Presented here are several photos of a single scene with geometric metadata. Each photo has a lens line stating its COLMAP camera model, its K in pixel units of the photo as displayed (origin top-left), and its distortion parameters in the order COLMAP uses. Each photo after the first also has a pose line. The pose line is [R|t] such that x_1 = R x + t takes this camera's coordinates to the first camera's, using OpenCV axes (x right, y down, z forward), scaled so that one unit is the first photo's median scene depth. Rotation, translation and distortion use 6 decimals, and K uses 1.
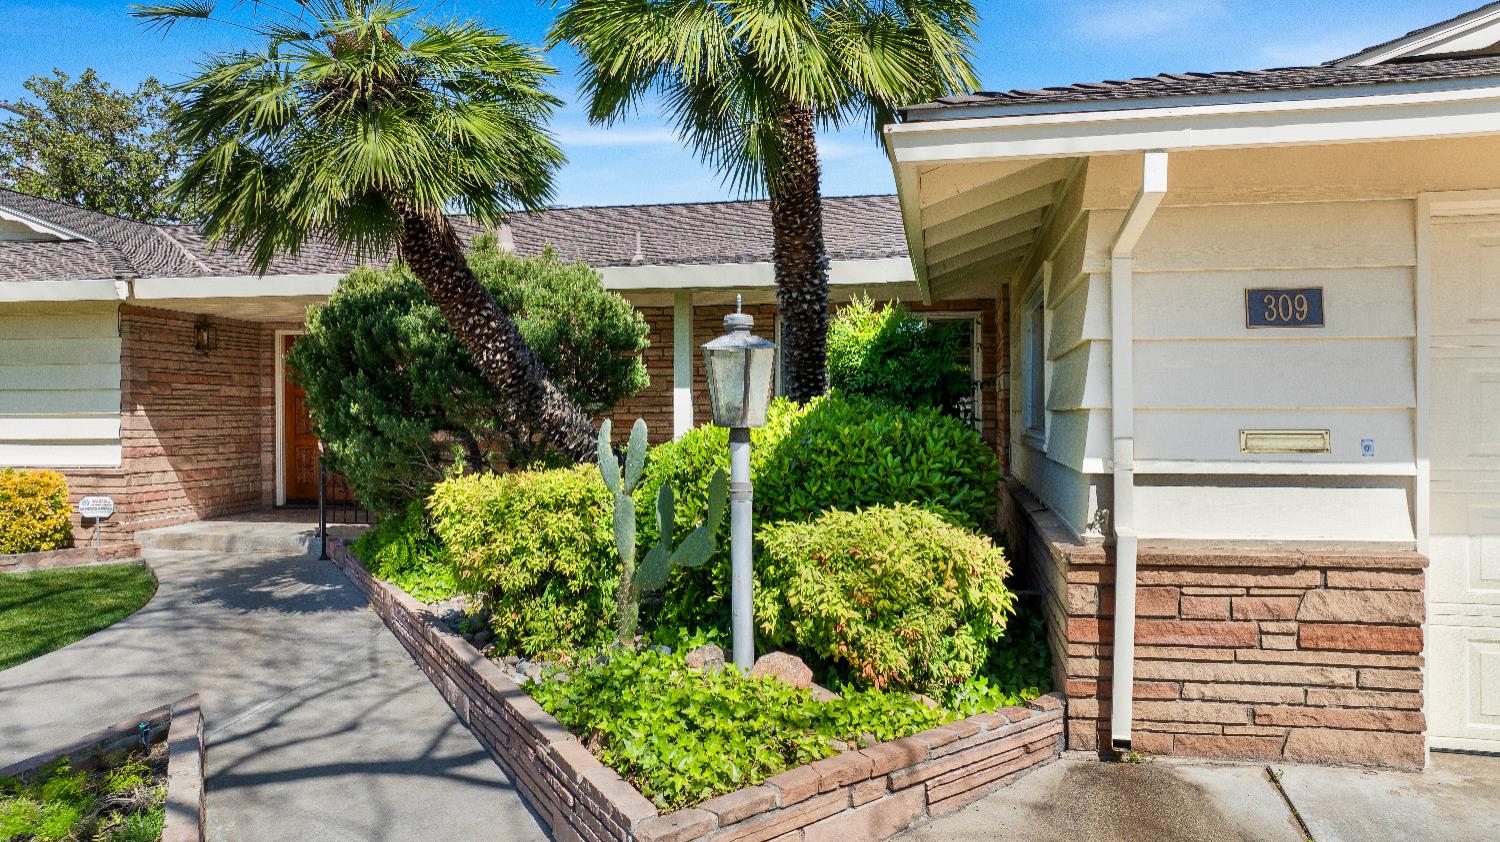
lens RADIAL K [[1059.4, 0, 744.5], [0, 1059.4, 420.2], [0, 0, 1]] dist [-0.003297, 0.000638]
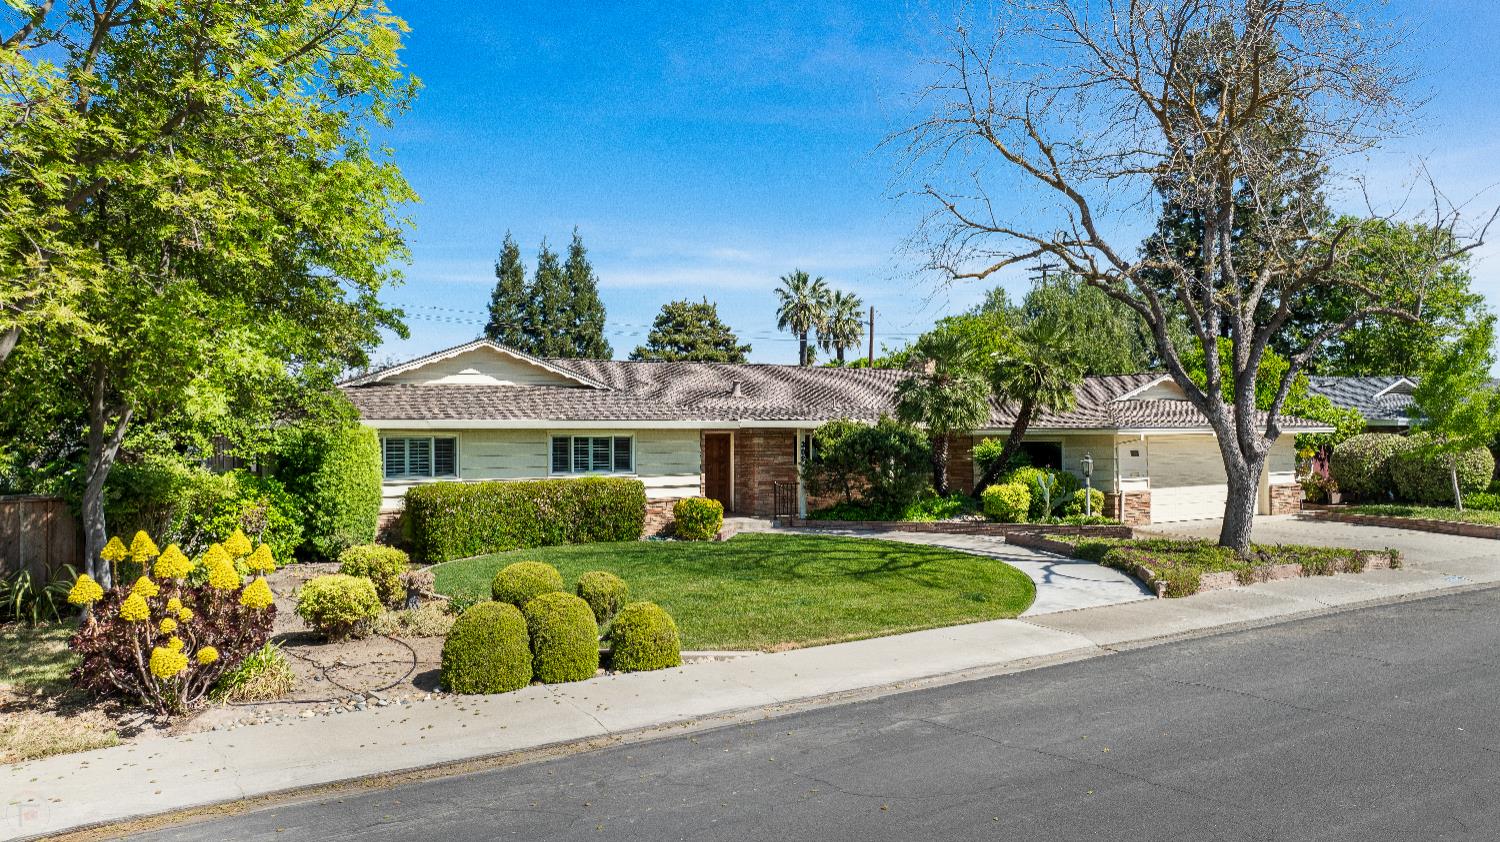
lens RADIAL K [[1059.4, 0, 744.5], [0, 1059.4, 420.2], [0, 0, 1]] dist [-0.003297, 0.000638]
pose [[0.743483, 0.007918, 0.668708, -4.251010], [0.009737, 0.999696, -0.022663, -0.143961], [-0.668684, 0.023361, 0.743180, -1.666100]]
